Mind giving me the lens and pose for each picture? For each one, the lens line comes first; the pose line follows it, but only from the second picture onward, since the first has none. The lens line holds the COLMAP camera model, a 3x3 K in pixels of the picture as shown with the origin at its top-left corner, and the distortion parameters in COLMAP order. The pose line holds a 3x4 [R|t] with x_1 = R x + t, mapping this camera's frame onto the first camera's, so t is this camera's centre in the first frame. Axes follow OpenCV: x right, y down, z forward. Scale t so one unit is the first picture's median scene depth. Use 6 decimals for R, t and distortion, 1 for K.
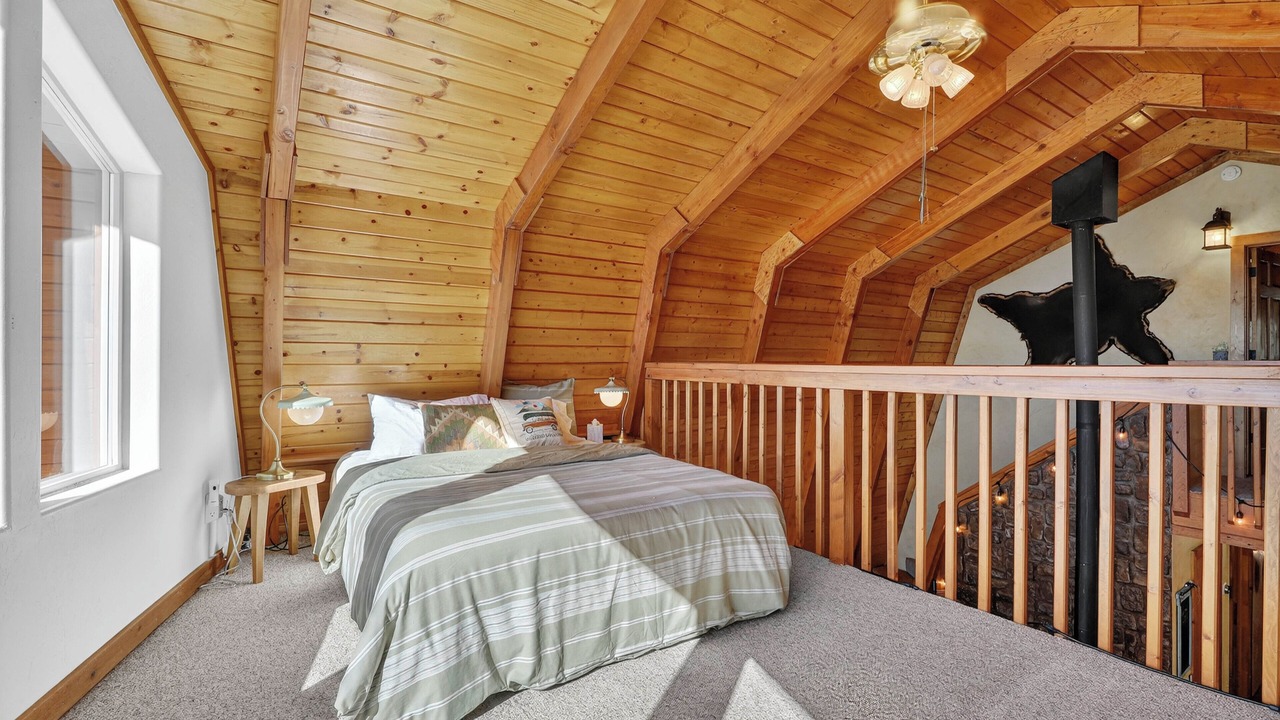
lens RADIAL K [[590.0, 0, 640.0], [0, 590.0, 360.0], [0, 0, 1]] dist [0.000120, -0.000056]
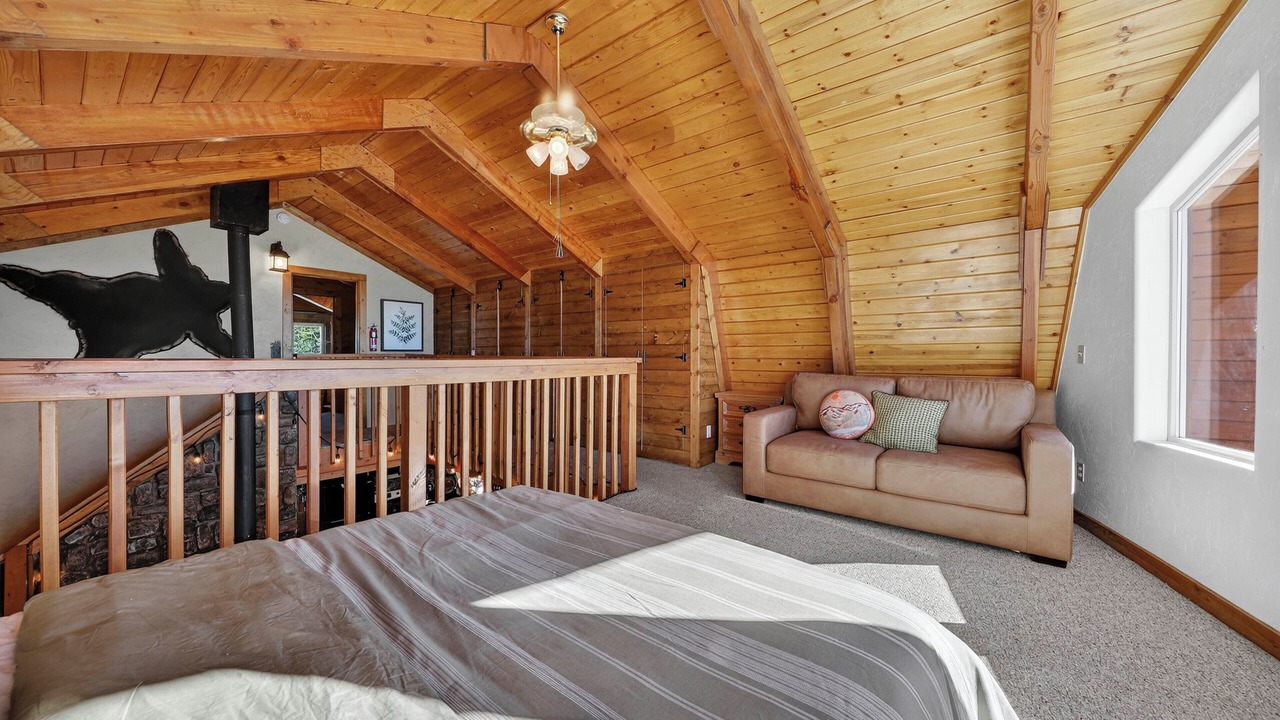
lens RADIAL K [[459.5, 0, 640.0], [0, 459.5, 360.0], [0, 0, 1]] dist [-0.003225, -0.000451]
pose [[-0.289099, -0.011719, 0.957228, -0.260772], [-0.005979, 0.999928, 0.010436, -0.000168], [-0.957281, -0.002706, -0.289148, 0.483673]]
